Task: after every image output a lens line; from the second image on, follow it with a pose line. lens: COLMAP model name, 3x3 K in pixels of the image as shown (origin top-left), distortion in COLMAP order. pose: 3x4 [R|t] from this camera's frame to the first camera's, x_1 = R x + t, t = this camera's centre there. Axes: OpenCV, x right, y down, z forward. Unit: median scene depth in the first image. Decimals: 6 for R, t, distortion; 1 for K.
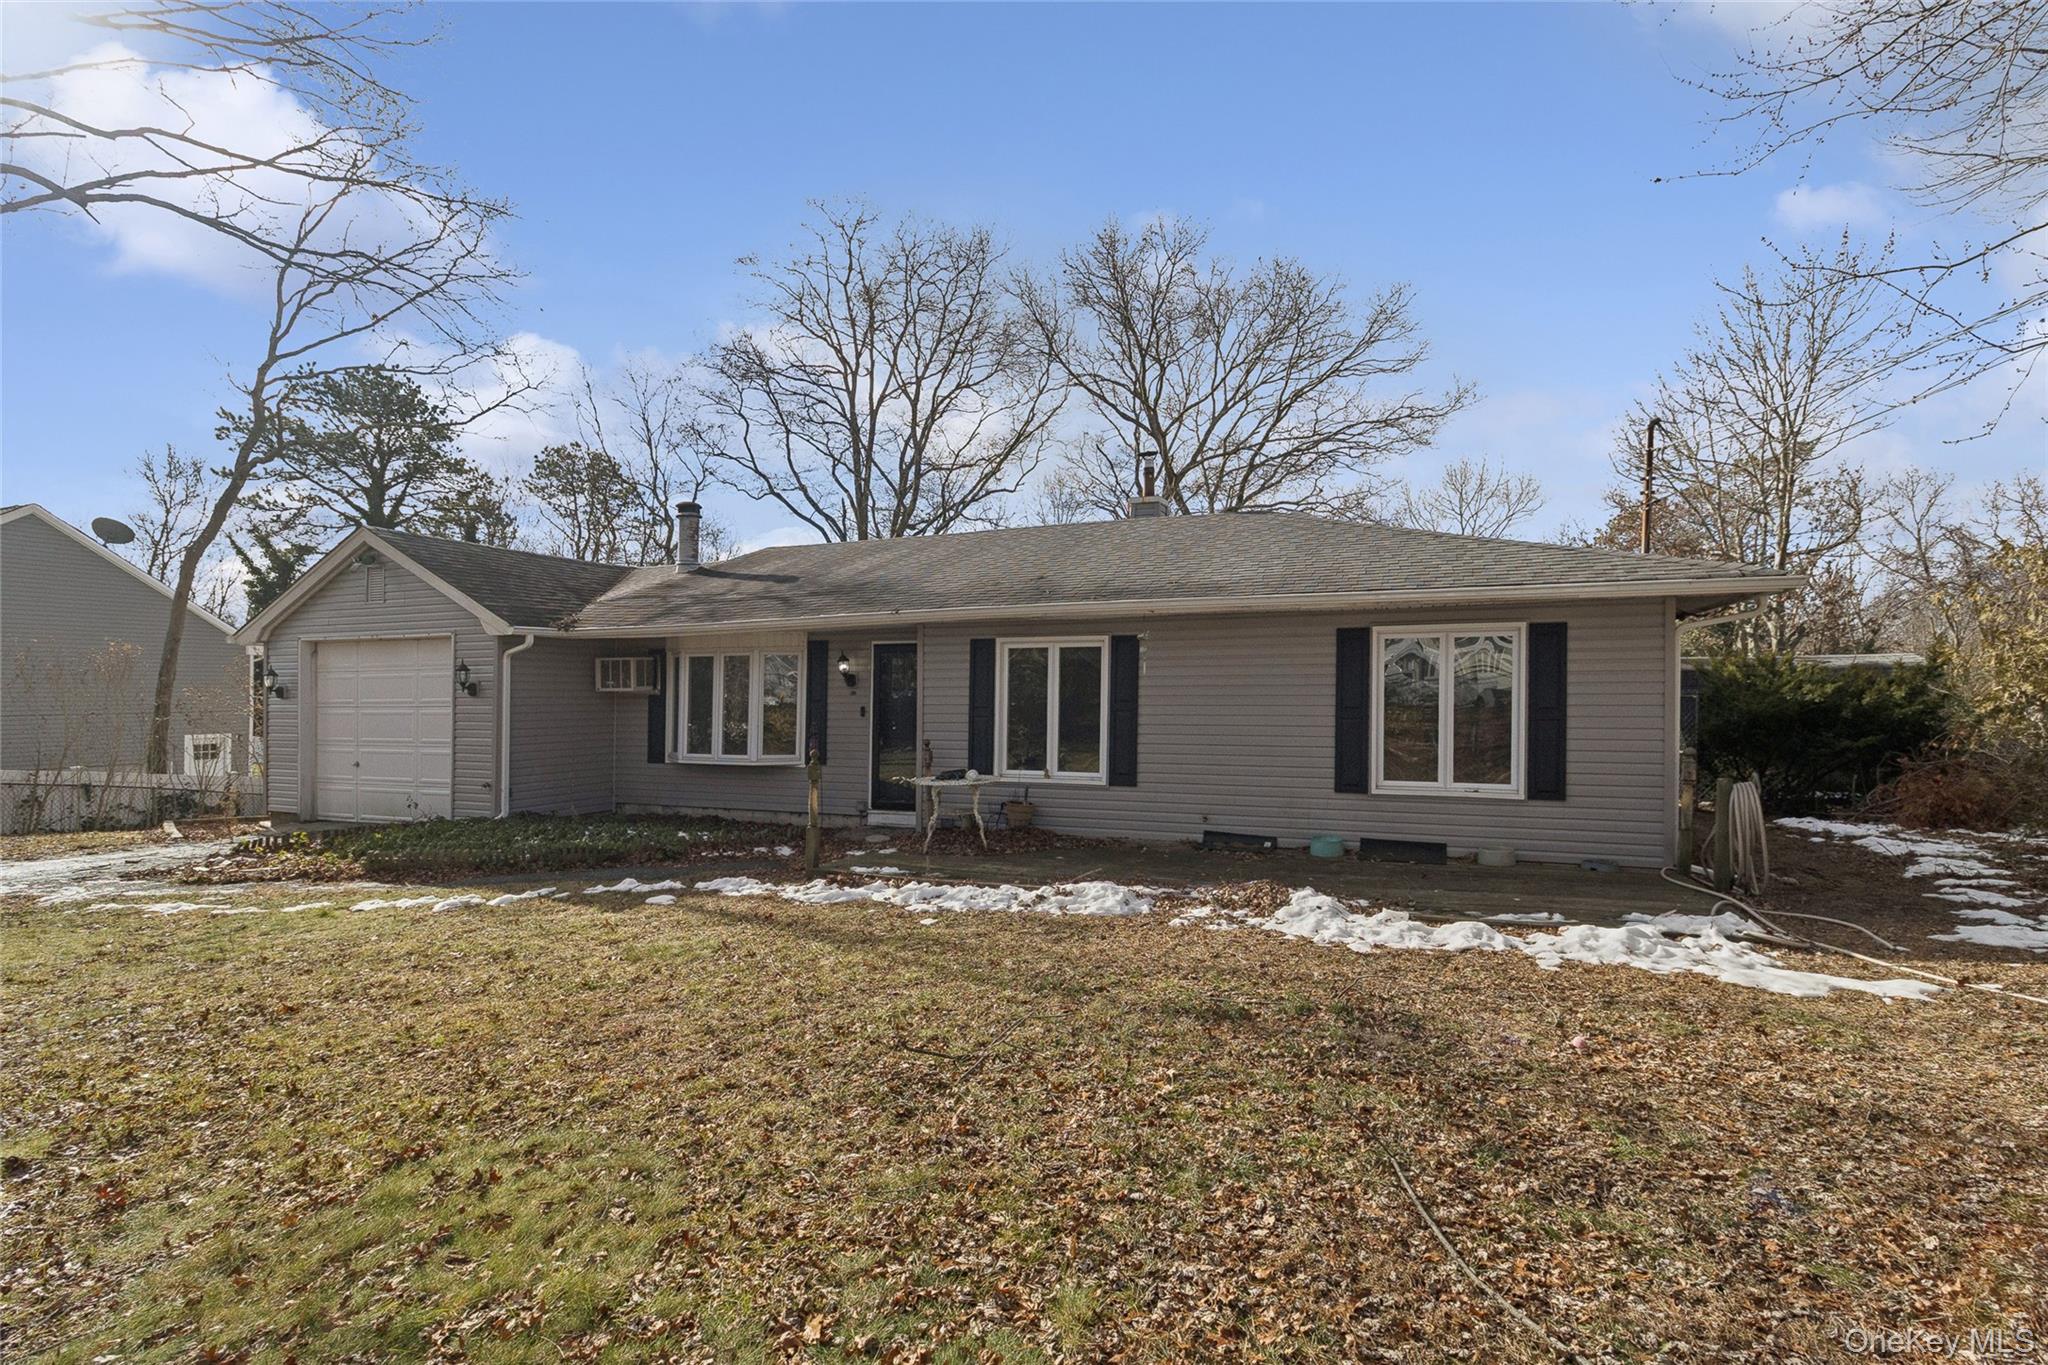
lens RADIAL K [[954.2, 0, 1029.1], [0, 954.2, 673.4], [0, 0, 1]] dist [0.003963, 0.000662]
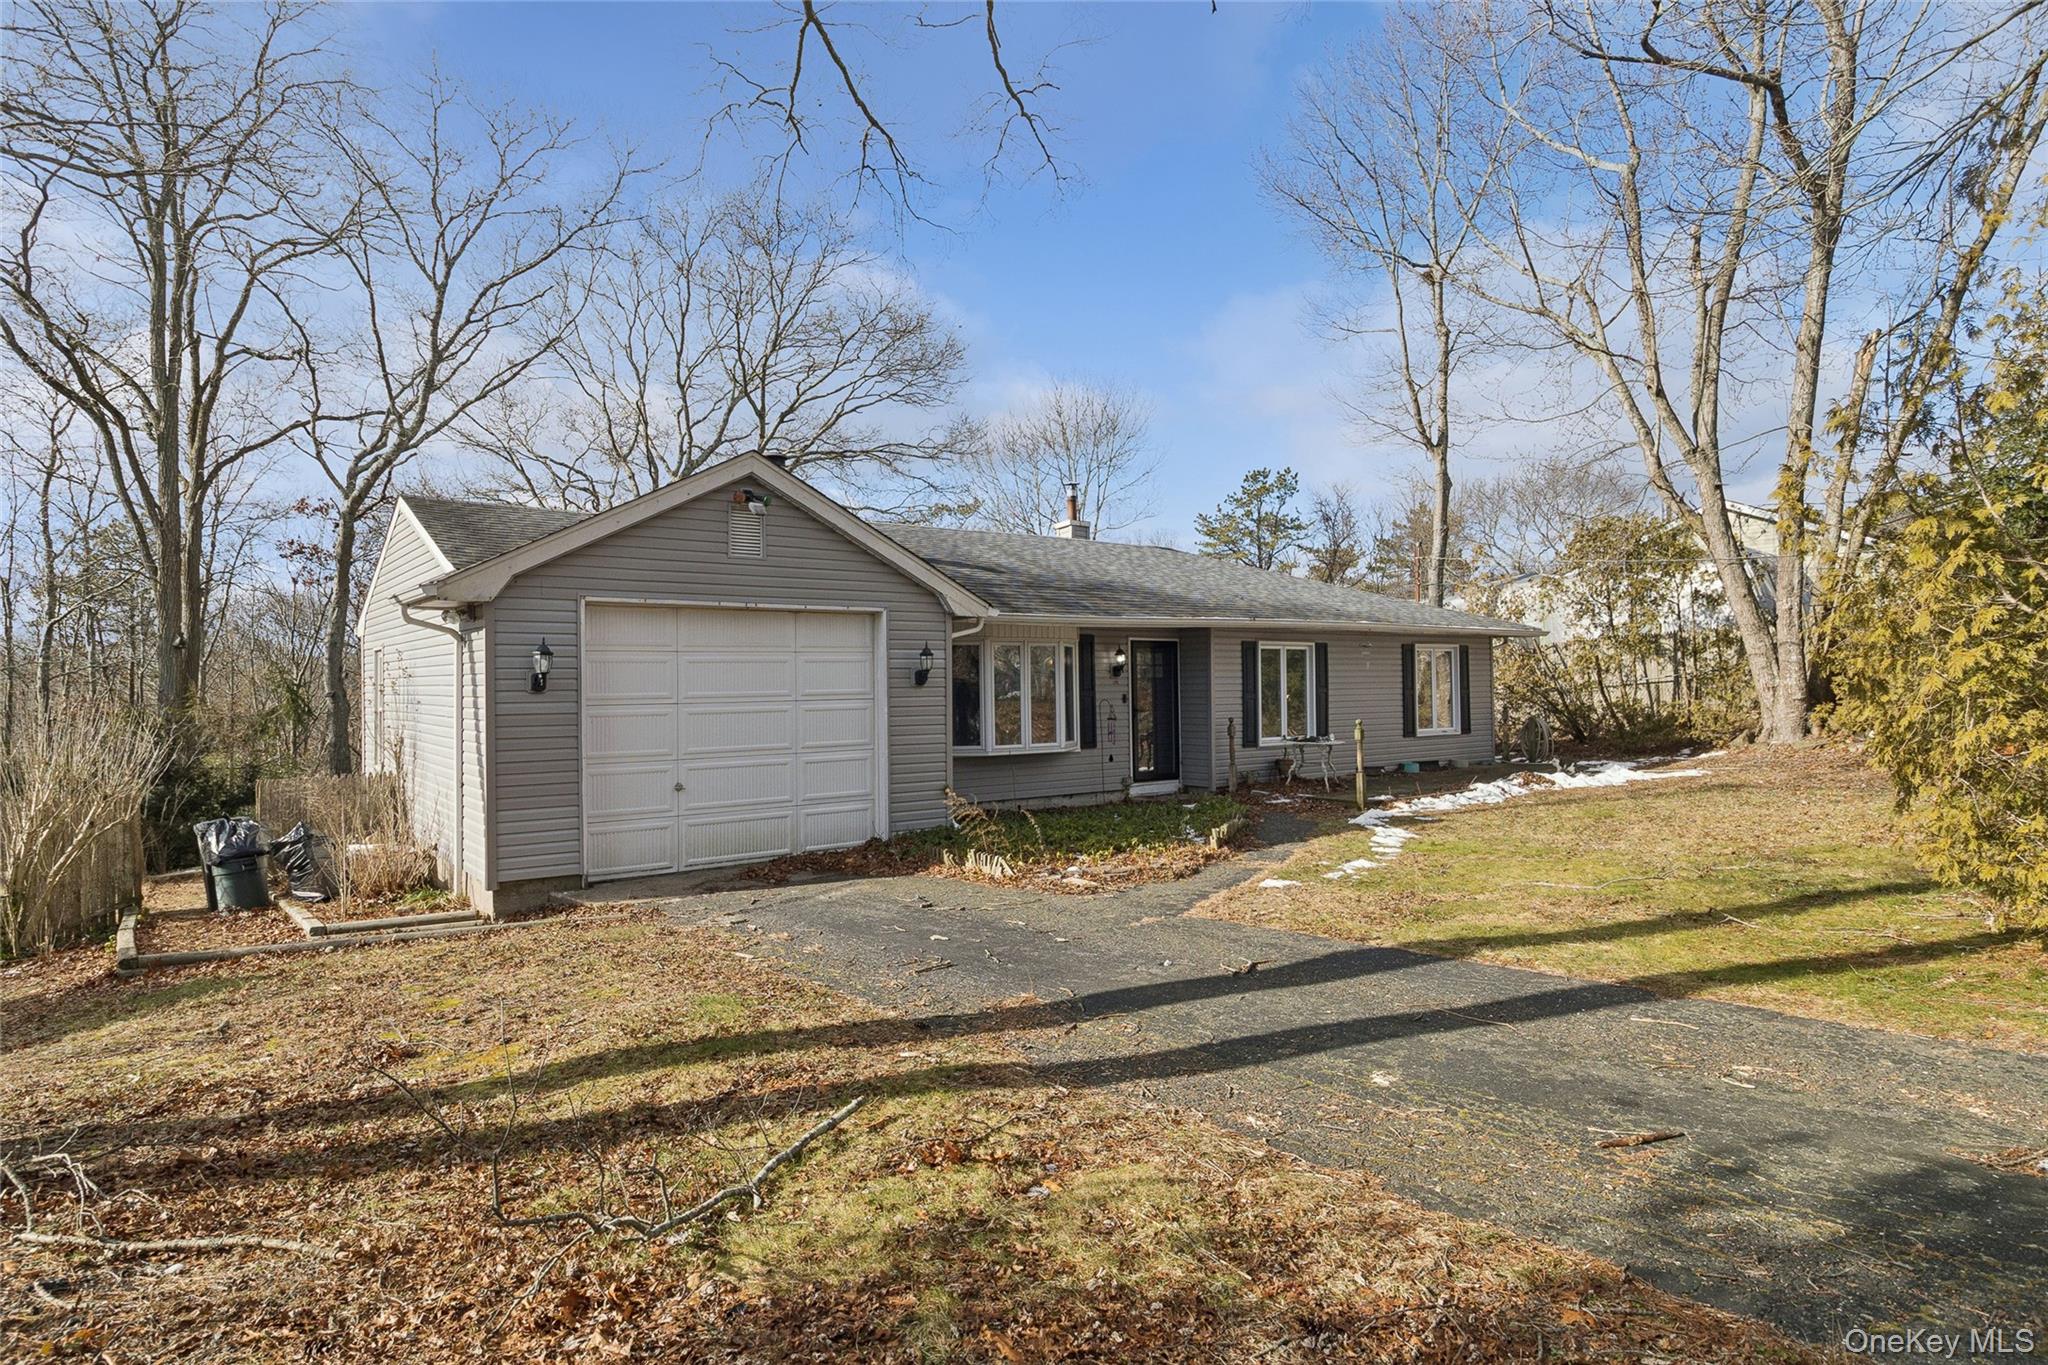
lens RADIAL K [[954.2, 0, 1029.1], [0, 954.2, 673.4], [0, 0, 1]] dist [0.003963, 0.000662]
pose [[0.576520, 0.010132, 0.817020, -1.169516], [-0.010073, 0.999935, -0.005293, 0.016692], [-0.817021, -0.005178, 0.576585, 0.432008]]
